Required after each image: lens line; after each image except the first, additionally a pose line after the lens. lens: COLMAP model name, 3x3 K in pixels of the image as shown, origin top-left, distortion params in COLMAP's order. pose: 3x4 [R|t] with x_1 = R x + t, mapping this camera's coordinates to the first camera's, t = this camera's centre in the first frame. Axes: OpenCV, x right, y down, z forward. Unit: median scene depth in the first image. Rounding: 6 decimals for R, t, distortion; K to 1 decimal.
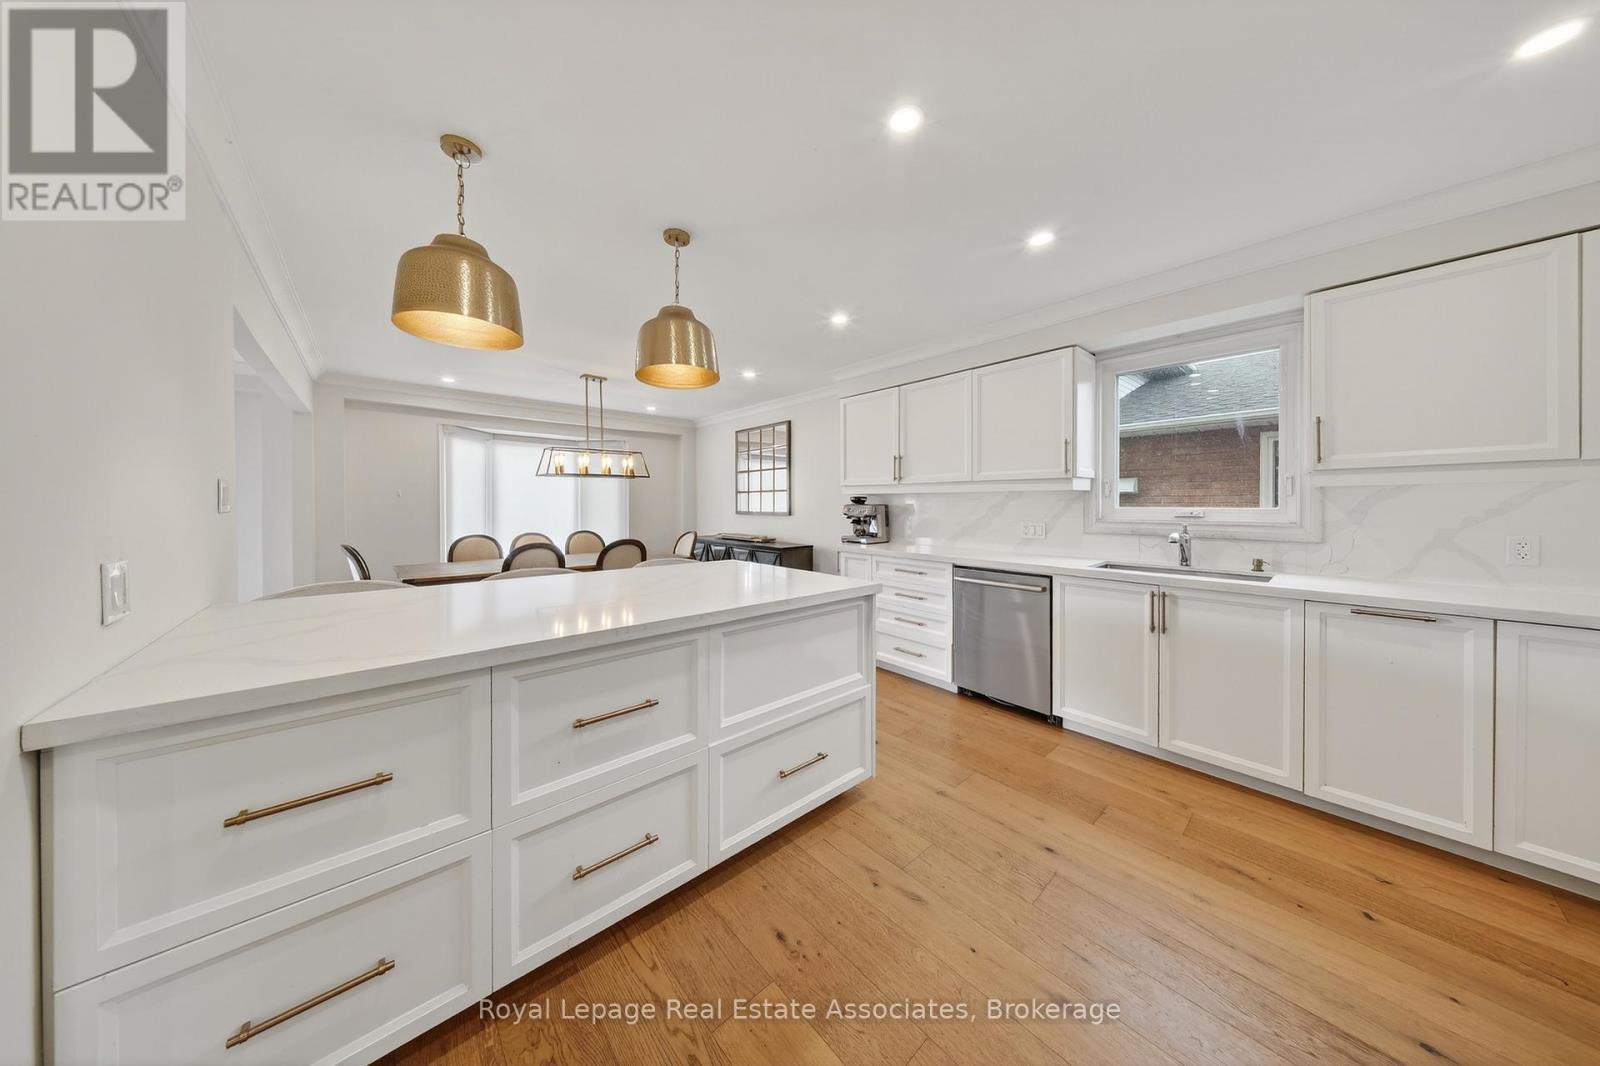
lens RADIAL K [[475.4, 0, 805.0], [0, 475.4, 504.4], [0, 0, 1]] dist [0.000484, -0.001124]
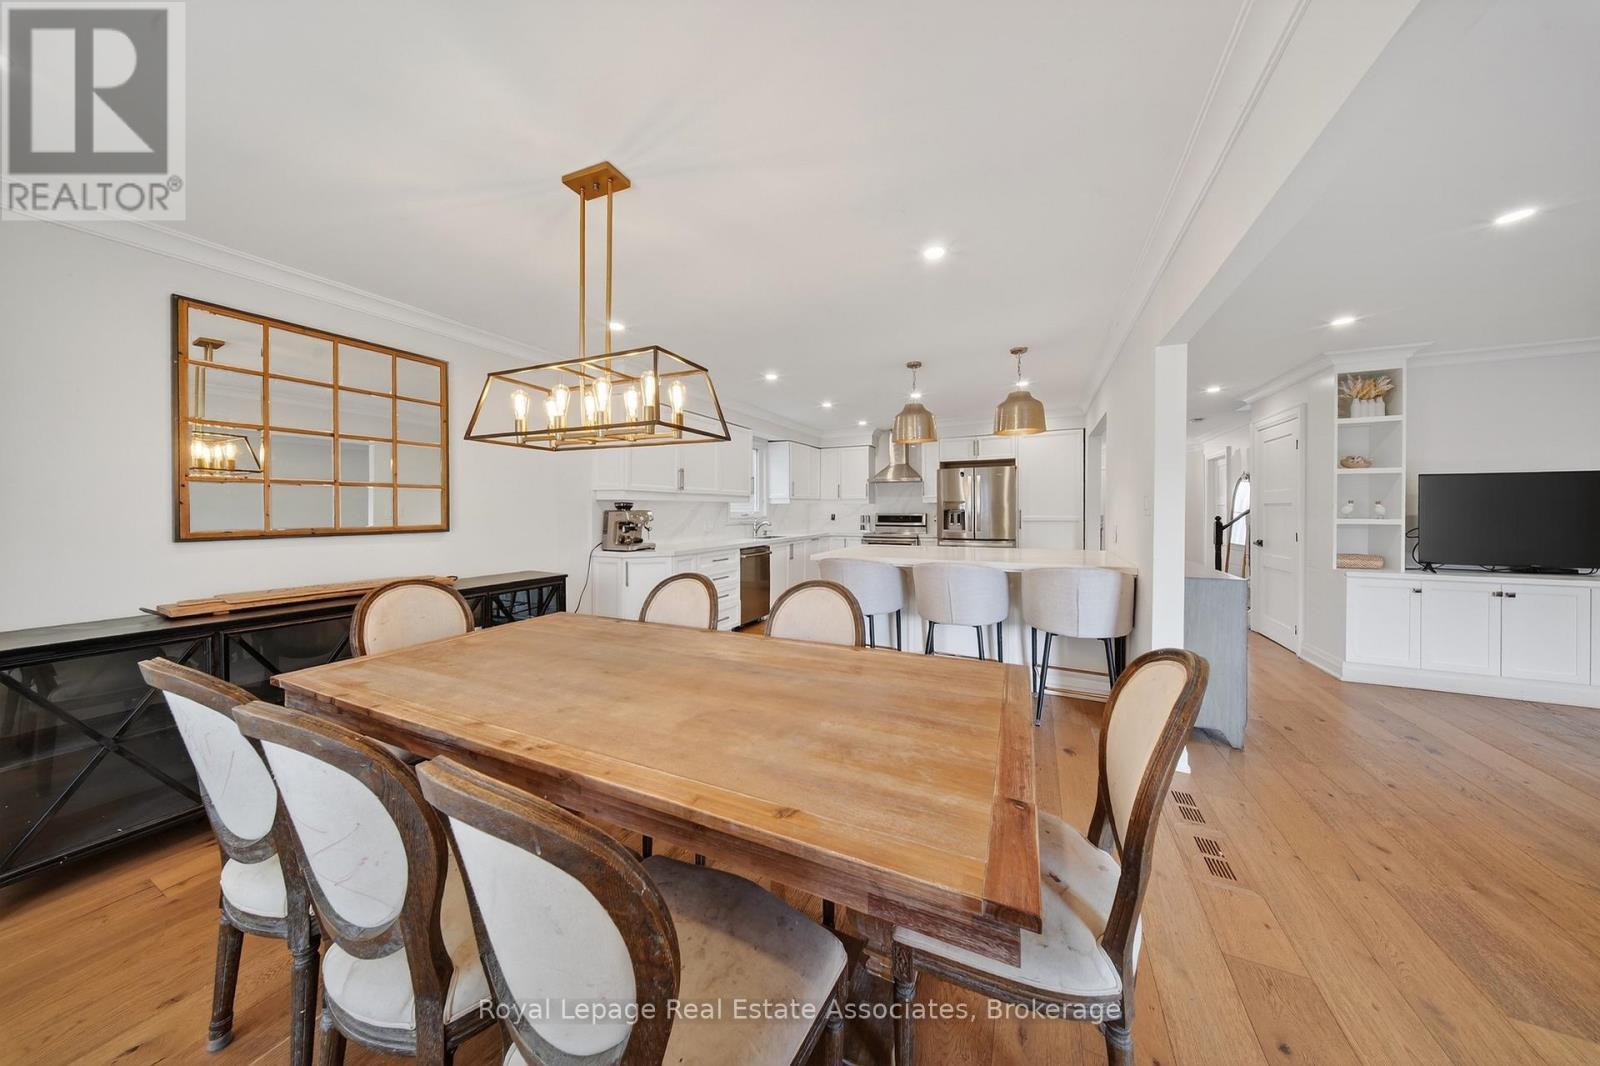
lens RADIAL K [[475.4, 0, 811.4], [0, 475.4, 509.5], [0, 0, 1]] dist [0.000484, -0.001124]
pose [[-0.381066, 0.001890, 0.924546, -1.406187], [0.007081, 0.999975, 0.000875, -0.001175], [-0.924521, 0.006880, -0.381070, 1.600343]]
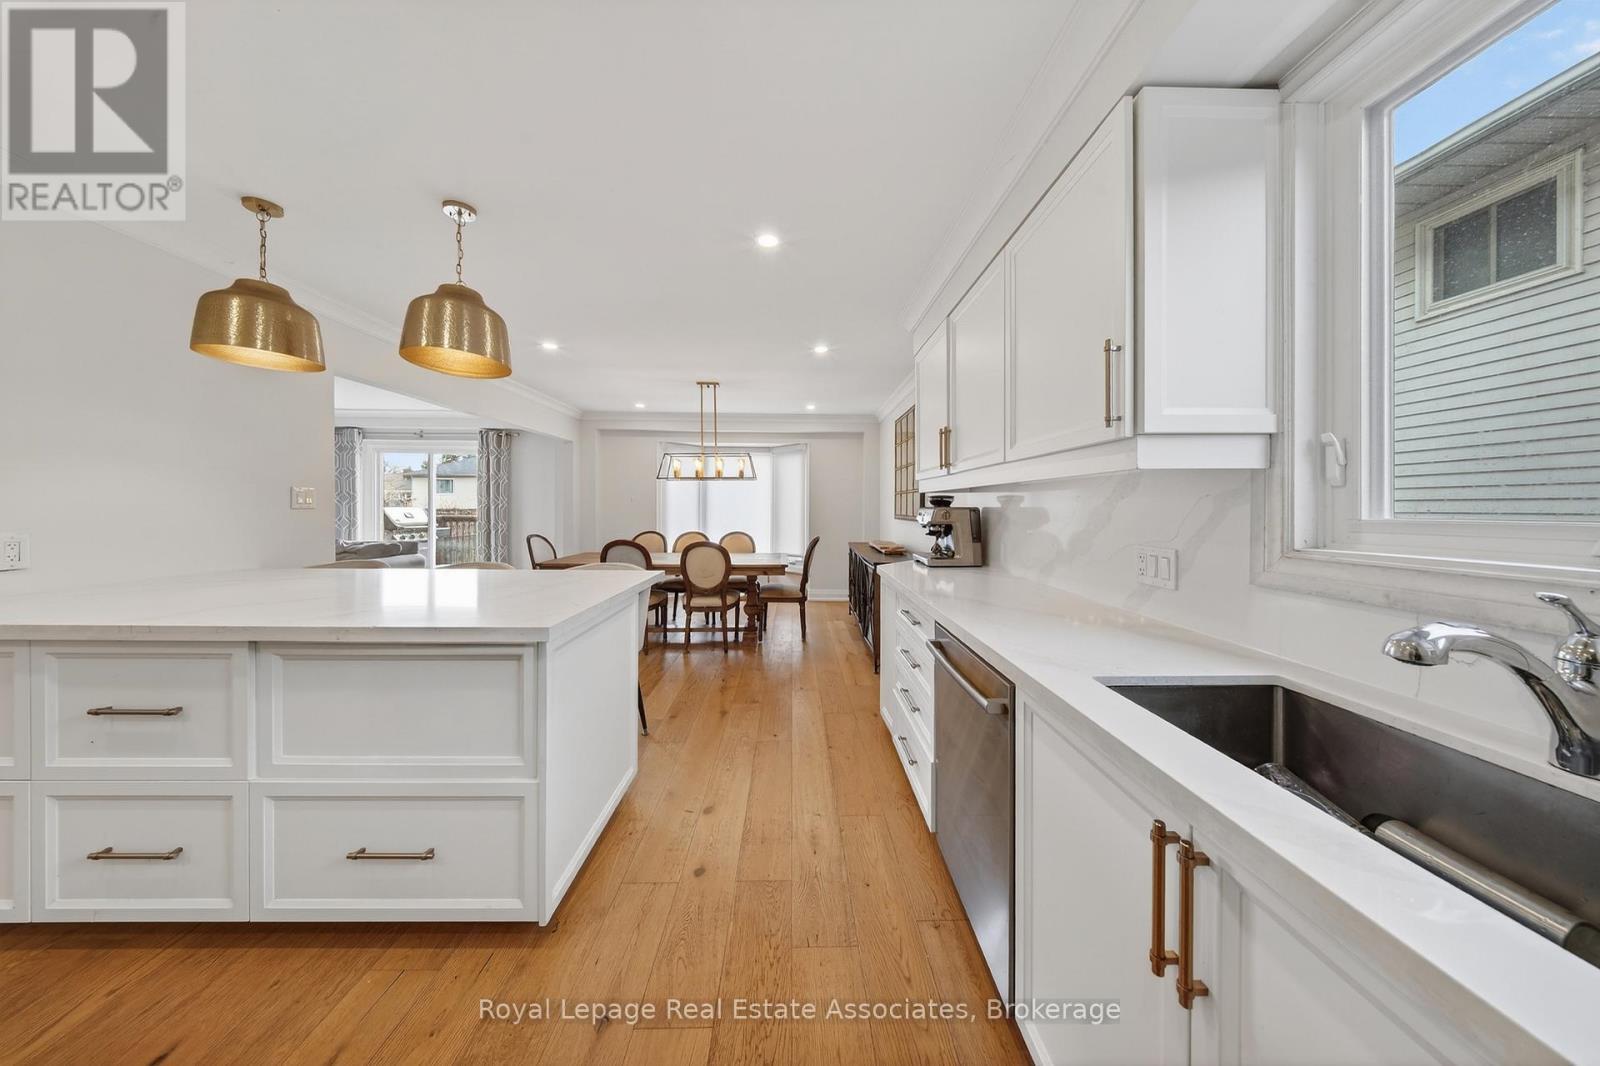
lens RADIAL K [[475.4, 0, 808.0], [0, 475.4, 508.7], [0, 0, 1]] dist [0.000484, -0.001124]
pose [[0.763091, 0.006315, -0.646260, 0.636997], [-0.005892, 0.999979, 0.002814, 0.002441], [0.646264, 0.001660, 0.763112, 0.561480]]
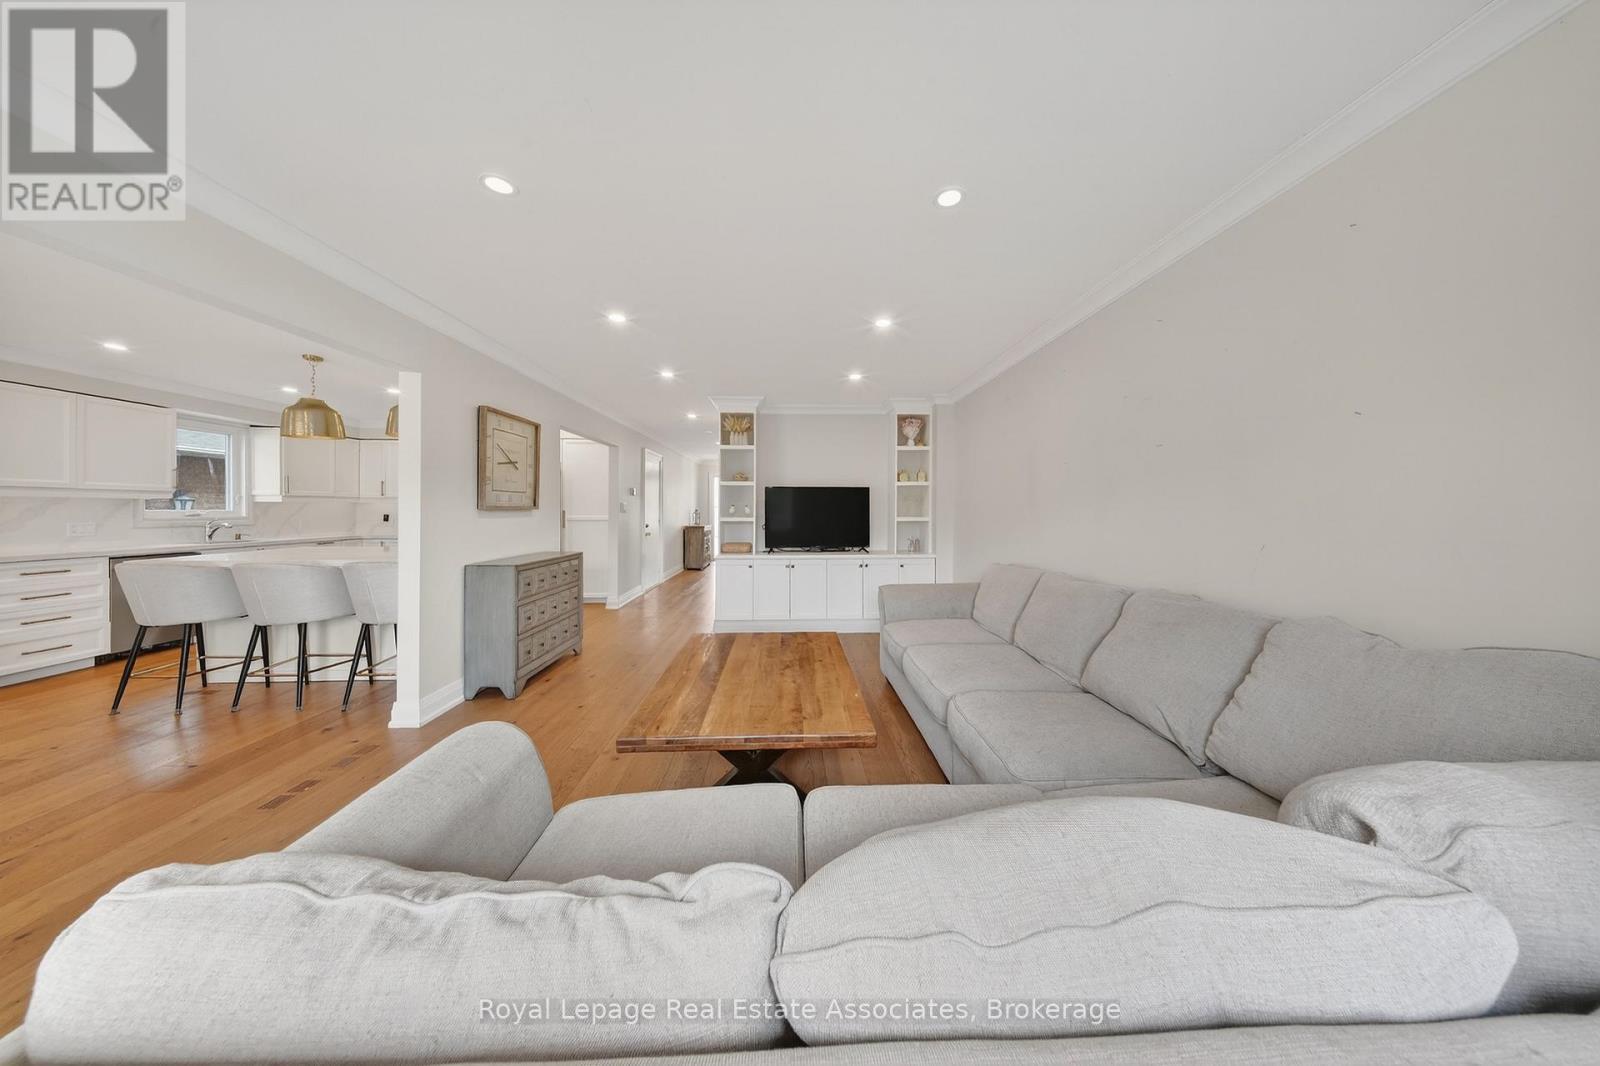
lens RADIAL K [[466.6, 0, 809.1], [0, 466.6, 514.1], [0, 0, 1]] dist [-0.001379, -0.000167]
pose [[-0.771297, -0.006053, 0.636447, -2.179810], [0.001599, 0.999933, 0.011447, 0.004122], [-0.636474, 0.009846, -0.771236, 0.885928]]
